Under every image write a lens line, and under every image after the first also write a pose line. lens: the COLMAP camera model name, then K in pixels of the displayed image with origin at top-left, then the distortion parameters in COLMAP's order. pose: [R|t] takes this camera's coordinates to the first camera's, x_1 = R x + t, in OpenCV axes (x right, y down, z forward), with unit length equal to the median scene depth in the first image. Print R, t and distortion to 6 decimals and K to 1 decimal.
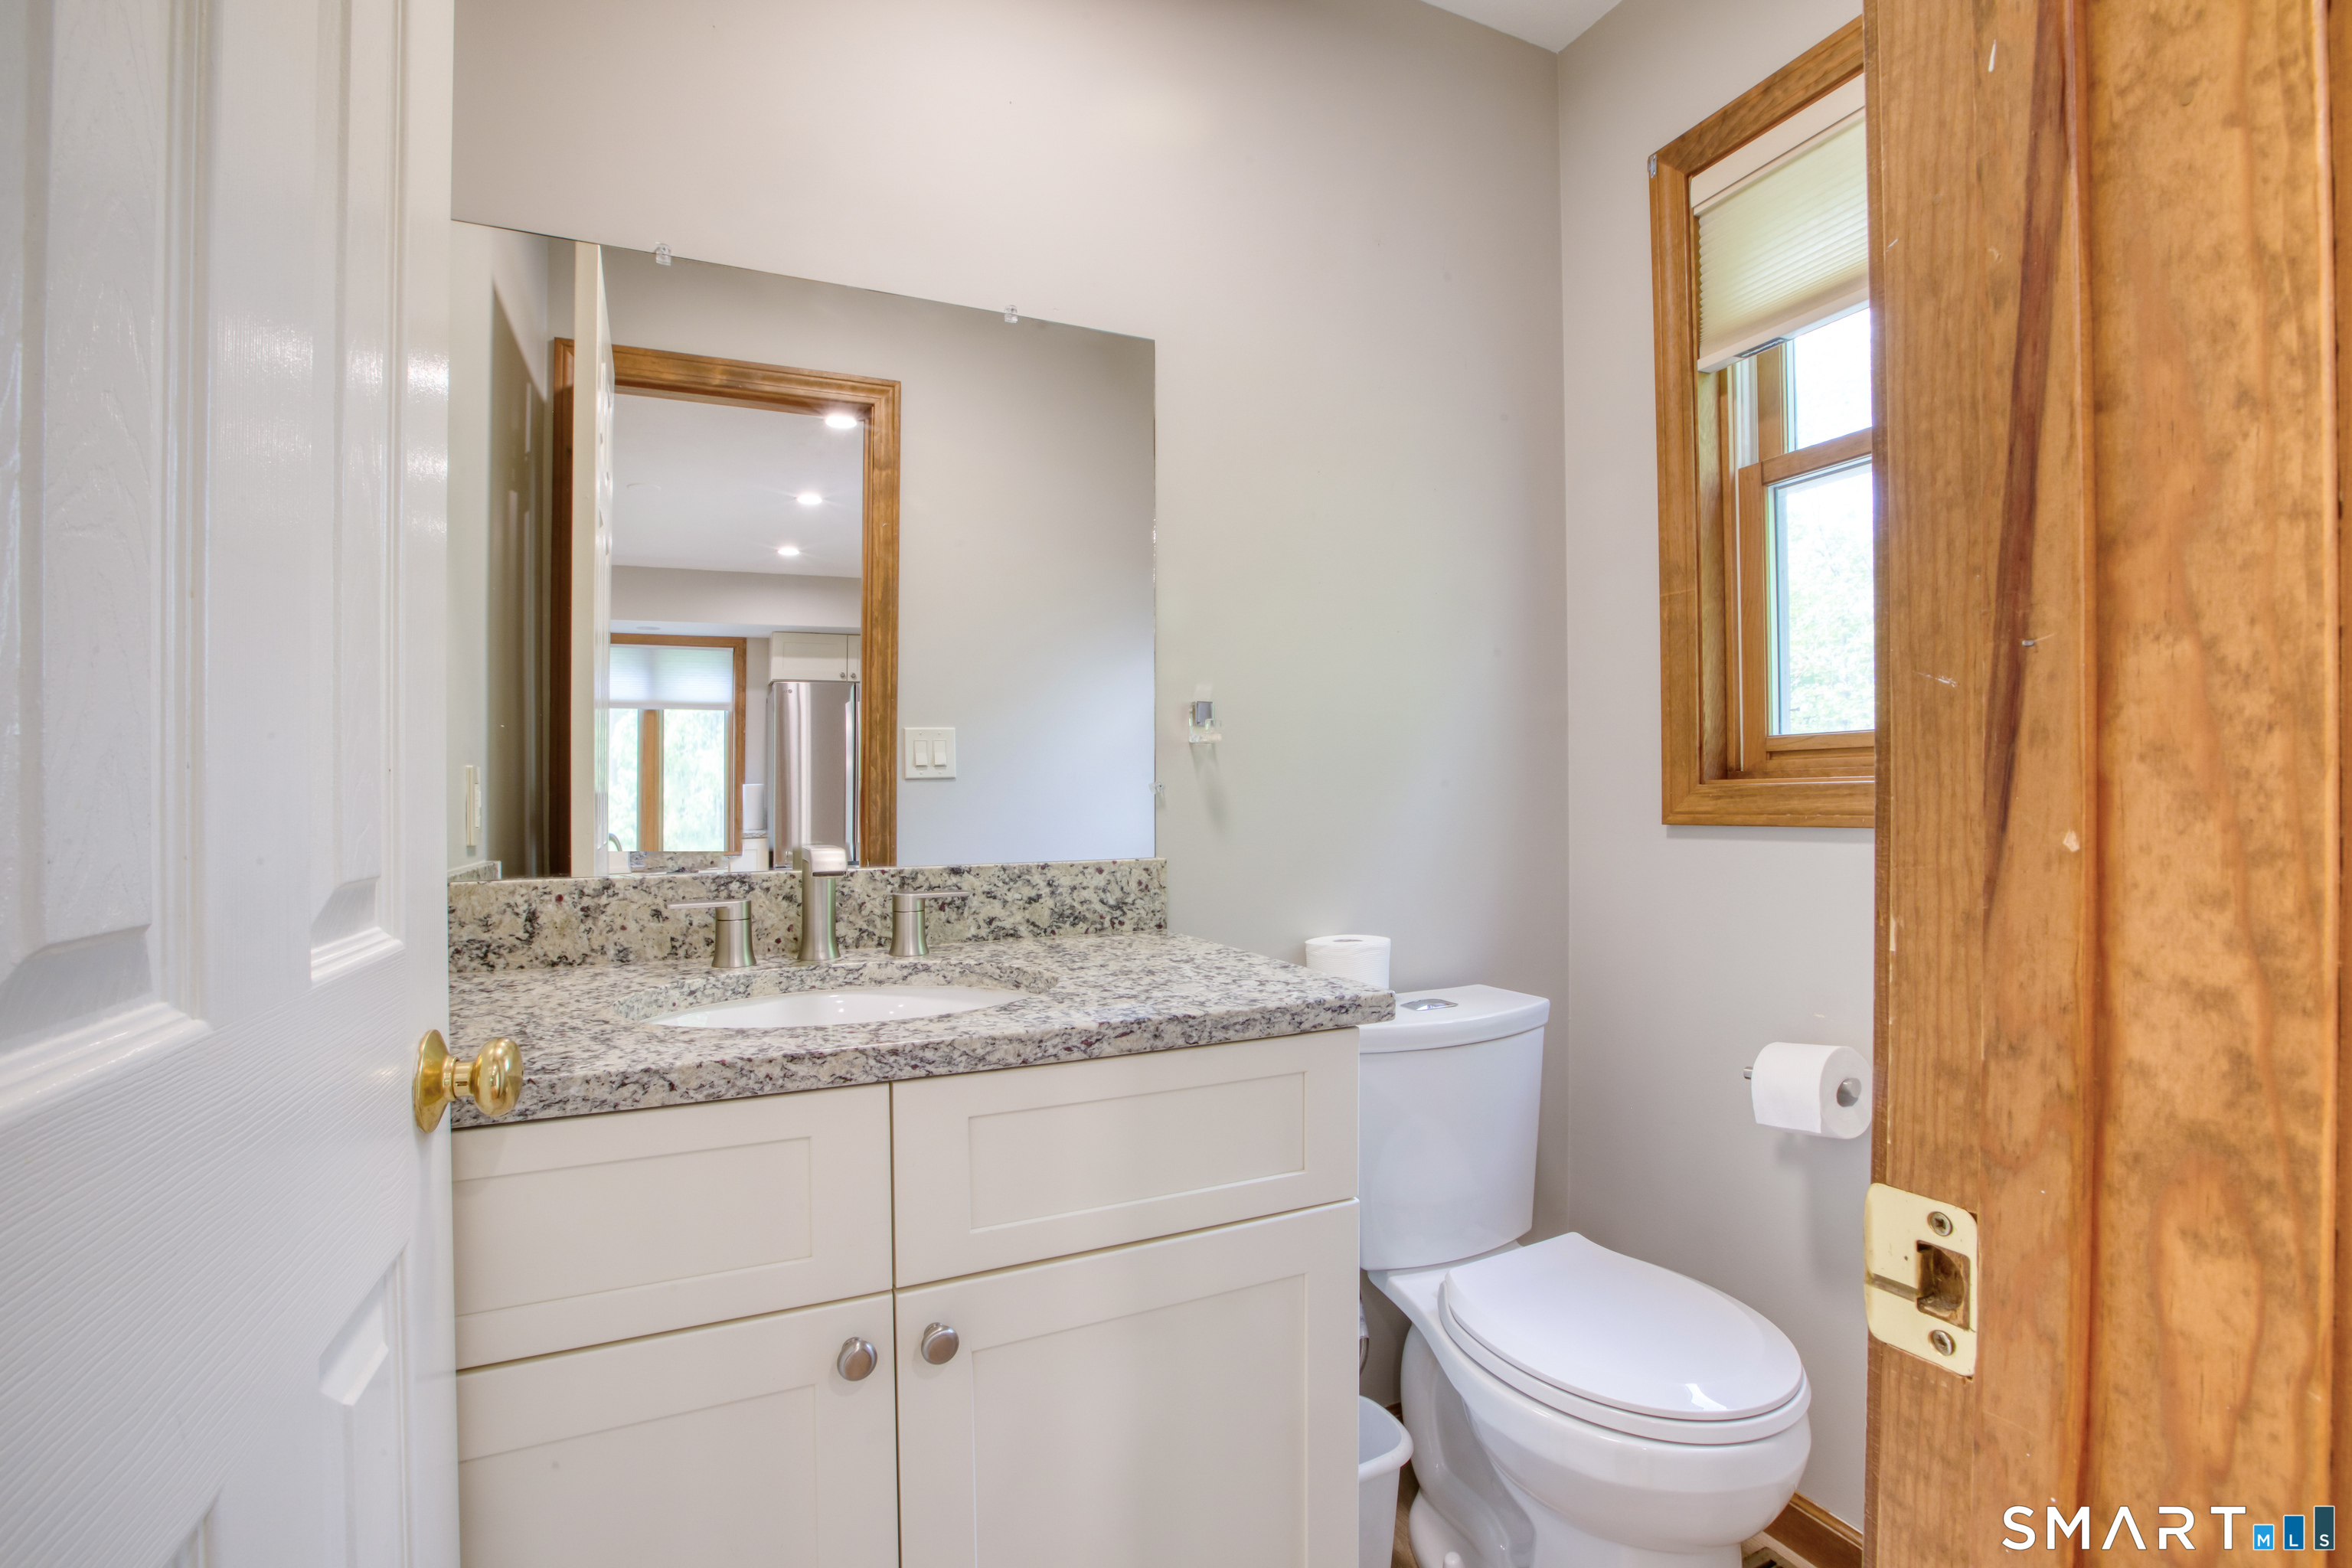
lens RADIAL K [[1075.5, 0, 1182.4], [0, 1075.5, 797.2], [0, 0, 1]] dist [-0.041990, 0.012395]
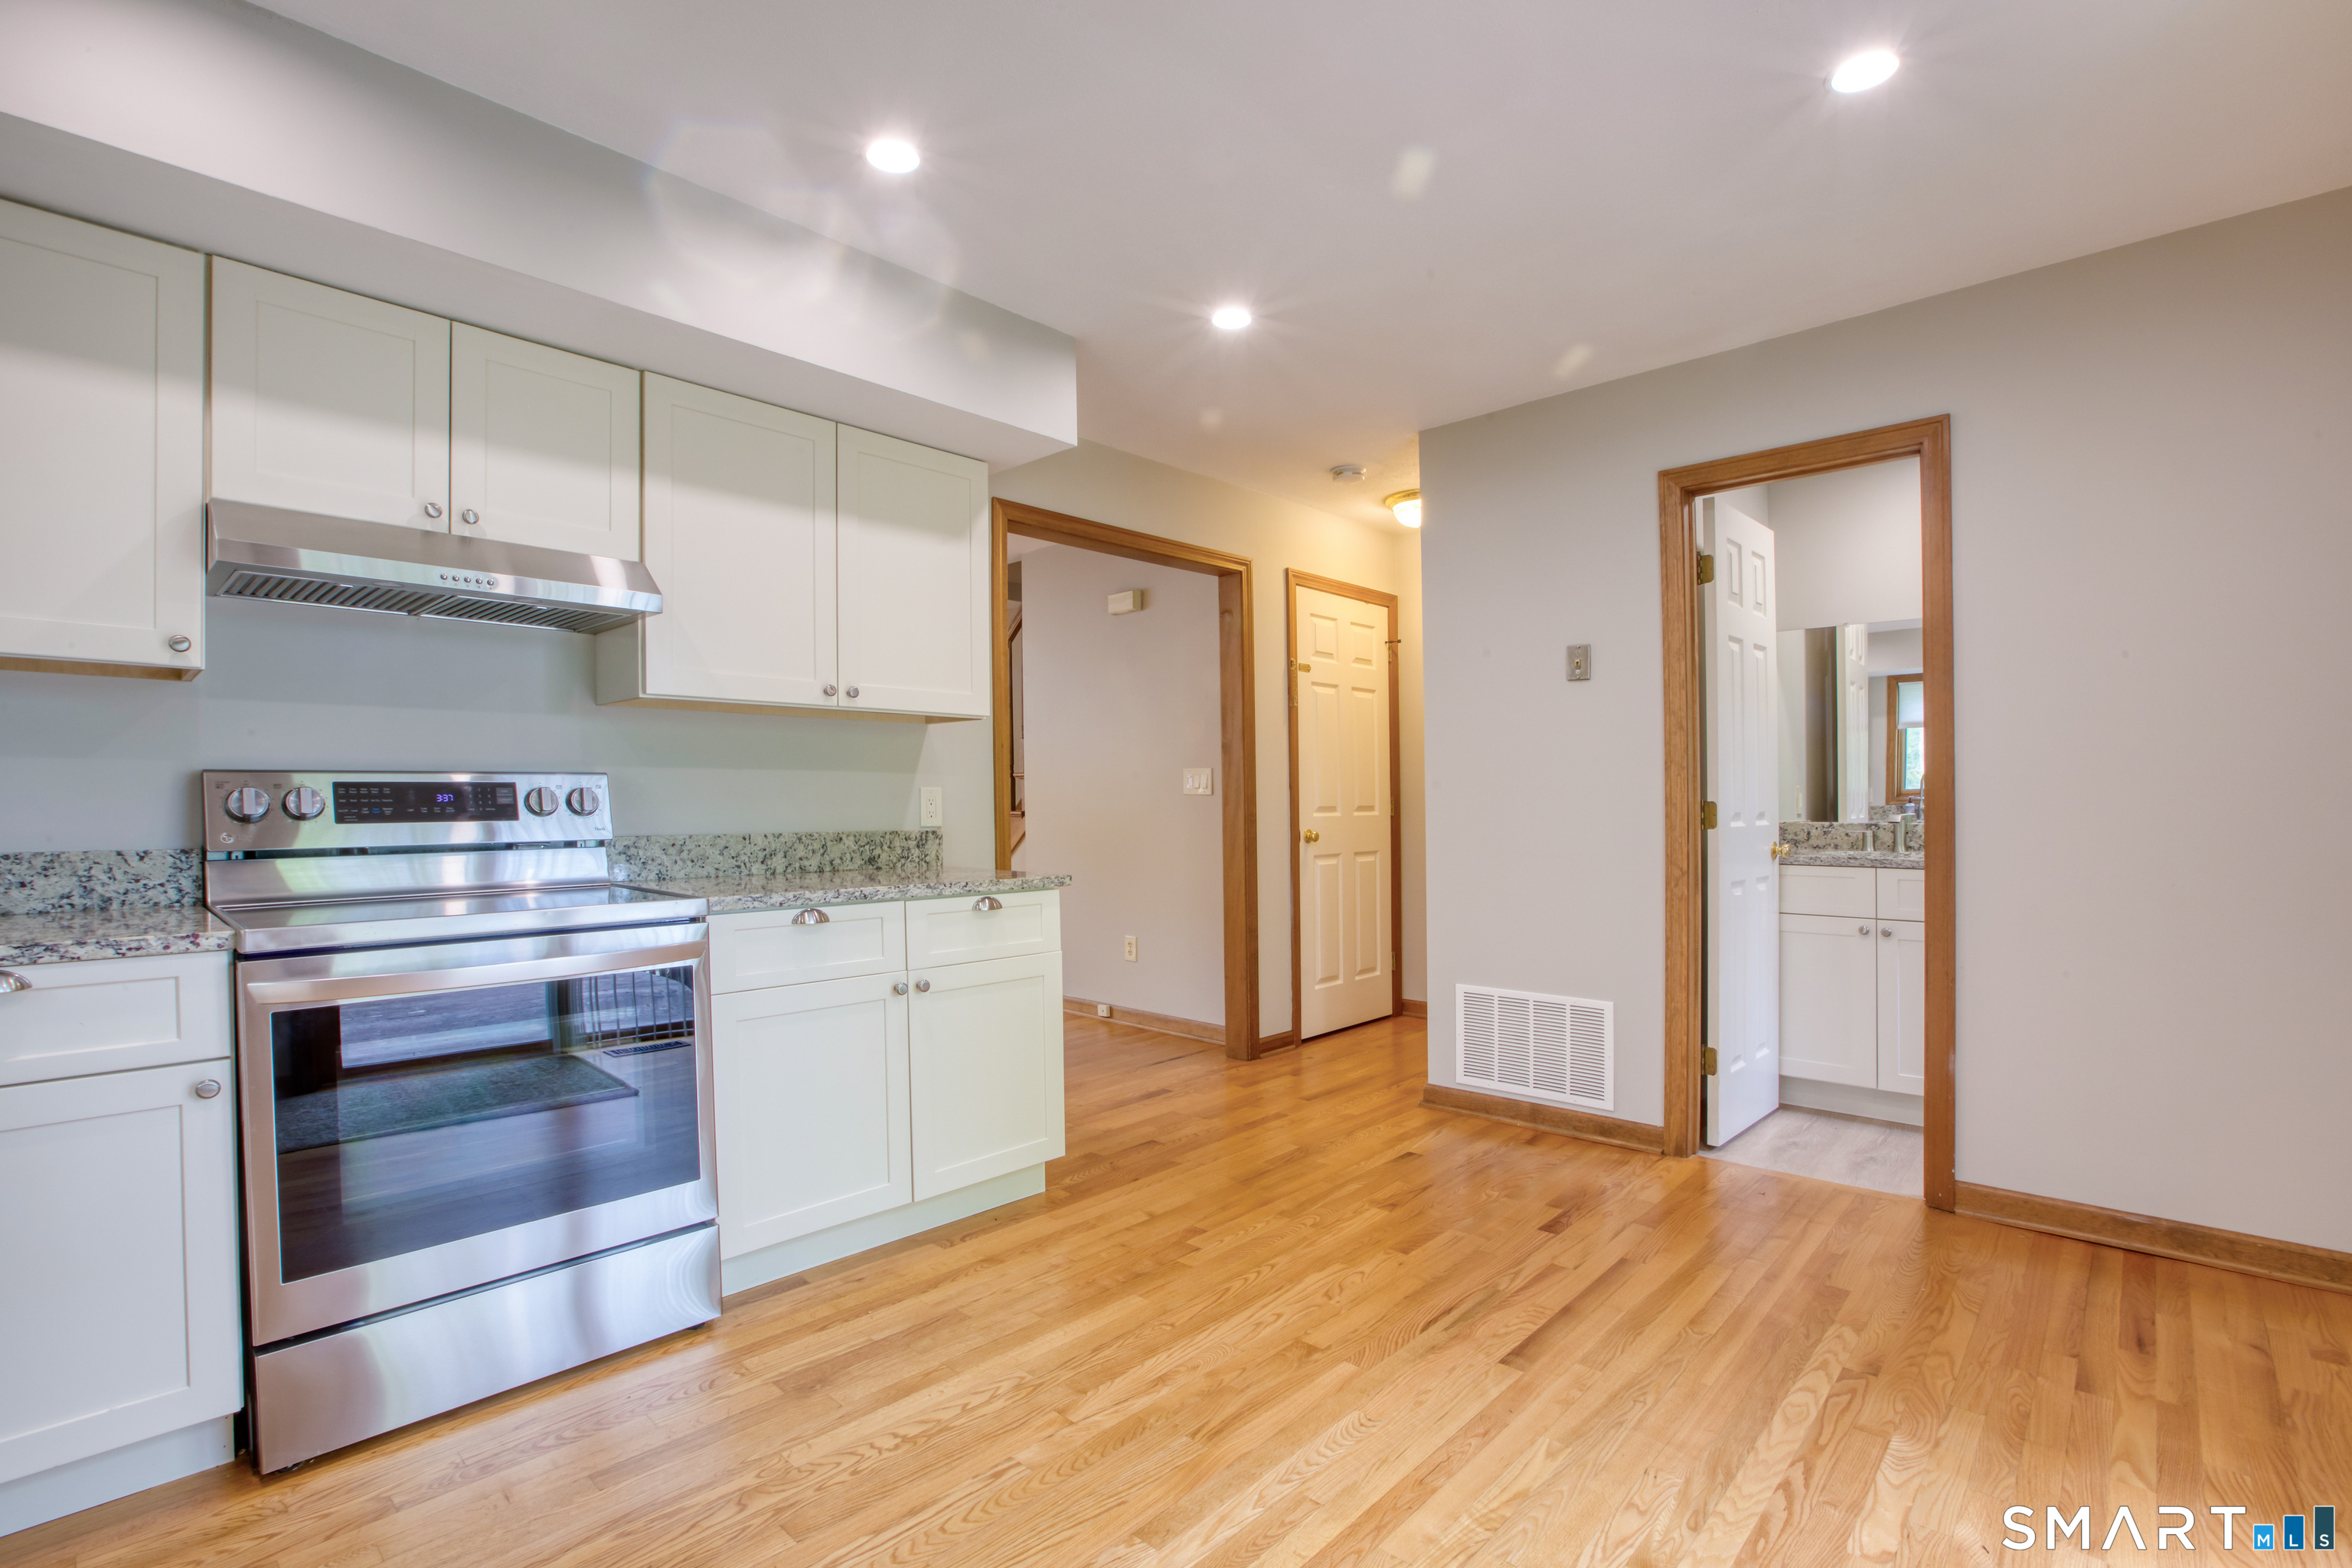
lens RADIAL K [[1075.5, 0, 1179.8], [0, 1075.5, 802.2], [0, 0, 1]] dist [-0.041990, 0.012395]
pose [[0.395890, 0.017167, -0.918138, 1.657641], [-0.000378, 0.999828, 0.018531, -0.044854], [0.918298, -0.006989, 0.395828, -2.126712]]
